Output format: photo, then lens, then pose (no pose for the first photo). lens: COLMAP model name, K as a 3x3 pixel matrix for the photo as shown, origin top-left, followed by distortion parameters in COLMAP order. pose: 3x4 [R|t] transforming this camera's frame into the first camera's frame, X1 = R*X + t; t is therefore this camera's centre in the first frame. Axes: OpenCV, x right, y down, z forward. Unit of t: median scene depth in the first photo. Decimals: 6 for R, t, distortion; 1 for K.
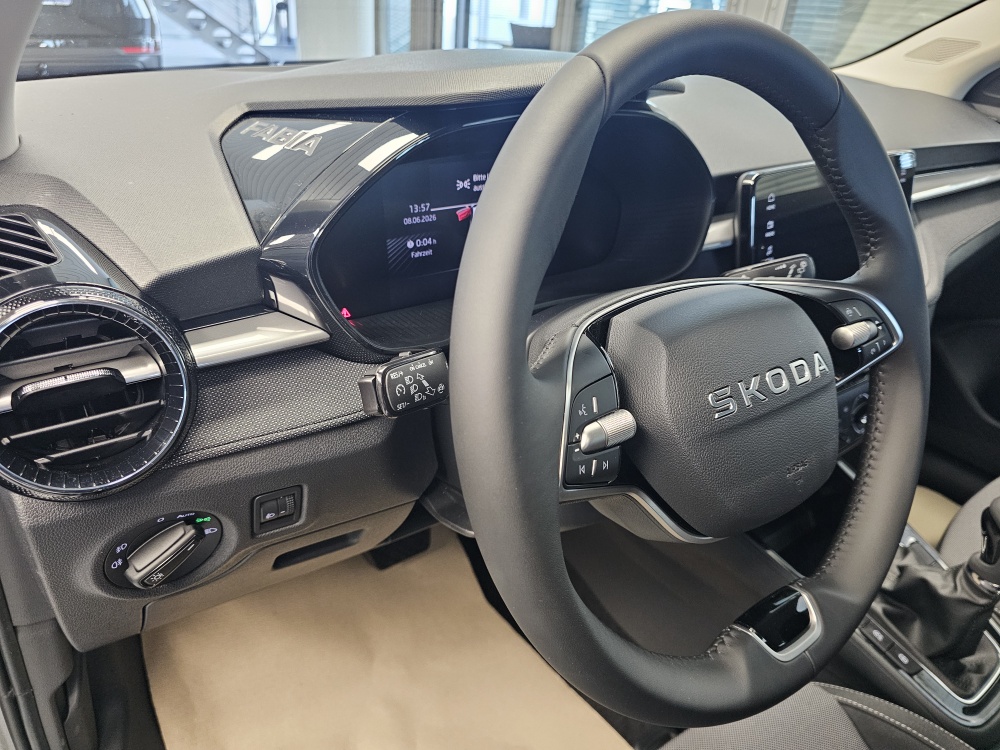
lens RADIAL K [[680.3, 0, 500.4], [0, 680.3, 393.2], [0, 0, 1]] dist [0.036079, -0.018358]
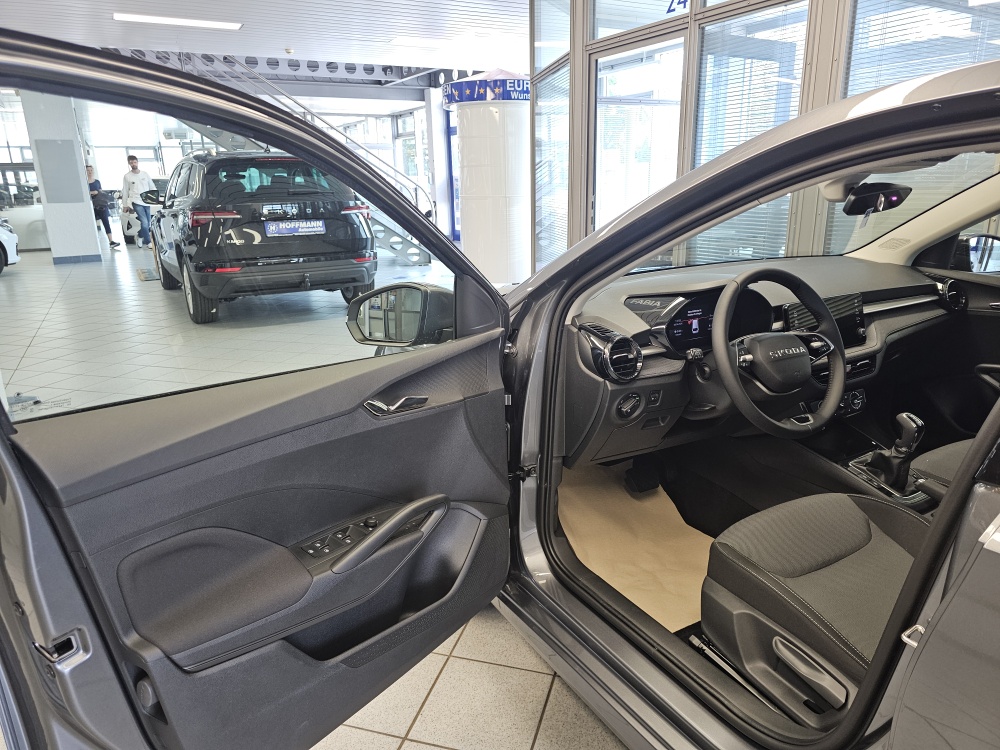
lens RADIAL K [[680.3, 0, 508.6], [0, 680.3, 376.1], [0, 0, 1]] dist [0.036079, -0.018358]
pose [[0.989634, -0.051271, -0.134148, -0.573682], [0.016370, 0.968285, -0.249311, 0.912080], [0.142676, 0.244530, 0.959087, -2.531787]]
